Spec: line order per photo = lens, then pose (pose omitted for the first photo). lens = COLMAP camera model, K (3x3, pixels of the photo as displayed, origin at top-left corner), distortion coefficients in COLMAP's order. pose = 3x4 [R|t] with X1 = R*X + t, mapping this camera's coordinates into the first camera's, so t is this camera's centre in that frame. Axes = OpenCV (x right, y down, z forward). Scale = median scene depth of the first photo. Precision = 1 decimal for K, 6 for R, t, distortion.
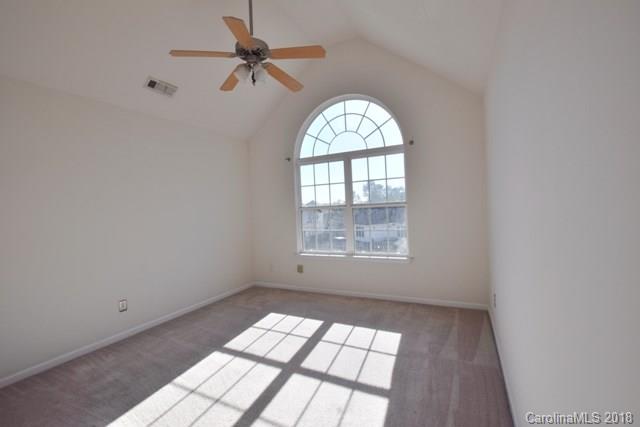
lens RADIAL K [[287.6, 0, 317.5], [0, 287.6, 210.4], [0, 0, 1]] dist [-0.001382, -0.000148]
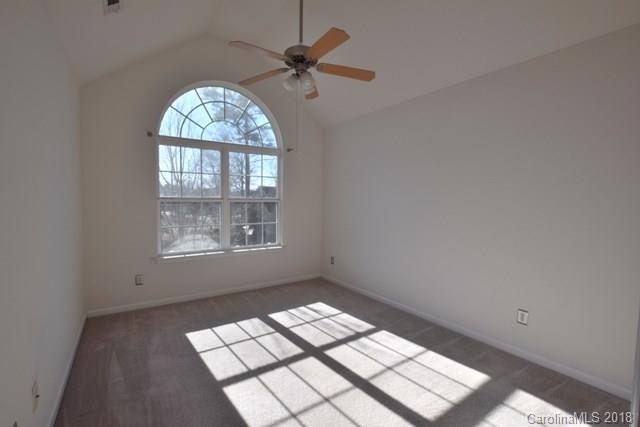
lens RADIAL K [[284.7, 0, 320.0], [0, 284.7, 213.5], [0, 0, 1]] dist [-0.059681, 0.000005]
pose [[0.444100, 0.007424, 0.895946, -0.682657], [-0.022969, 0.999731, 0.003101, 0.023116], [-0.895683, -0.021956, 0.444151, 0.358826]]
